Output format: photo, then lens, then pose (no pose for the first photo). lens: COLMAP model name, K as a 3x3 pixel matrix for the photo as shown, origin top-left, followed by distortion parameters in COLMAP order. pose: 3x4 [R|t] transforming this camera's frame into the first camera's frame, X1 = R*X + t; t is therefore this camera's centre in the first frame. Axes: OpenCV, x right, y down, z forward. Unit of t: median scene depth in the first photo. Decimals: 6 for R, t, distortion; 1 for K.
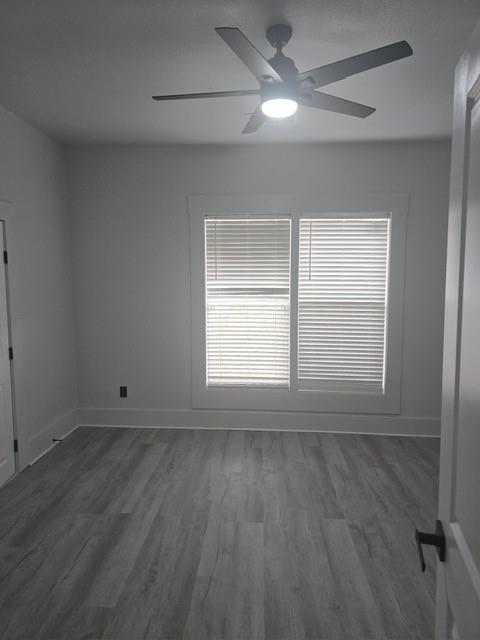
lens RADIAL K [[430.2, 0, 240.1], [0, 430.2, 321.5], [0, 0, 1]] dist [0.045487, -0.031740]
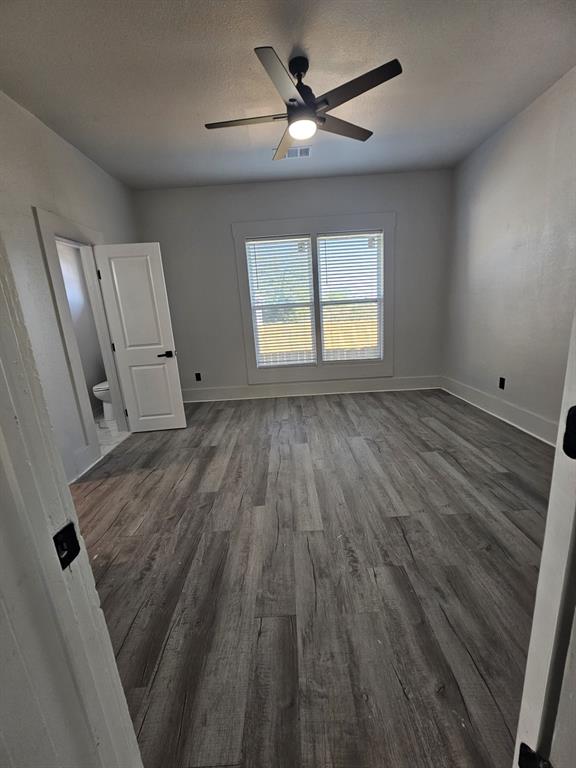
lens RADIAL K [[315.0, 0, 289.1], [0, 315.0, 383.5], [0, 0, 1]] dist [-0.003445, 0.000265]
pose [[0.995845, -0.079465, 0.044471, -0.042838], [0.072708, 0.987885, 0.137099, 0.110790], [-0.054827, -0.133296, 0.989559, -0.039713]]
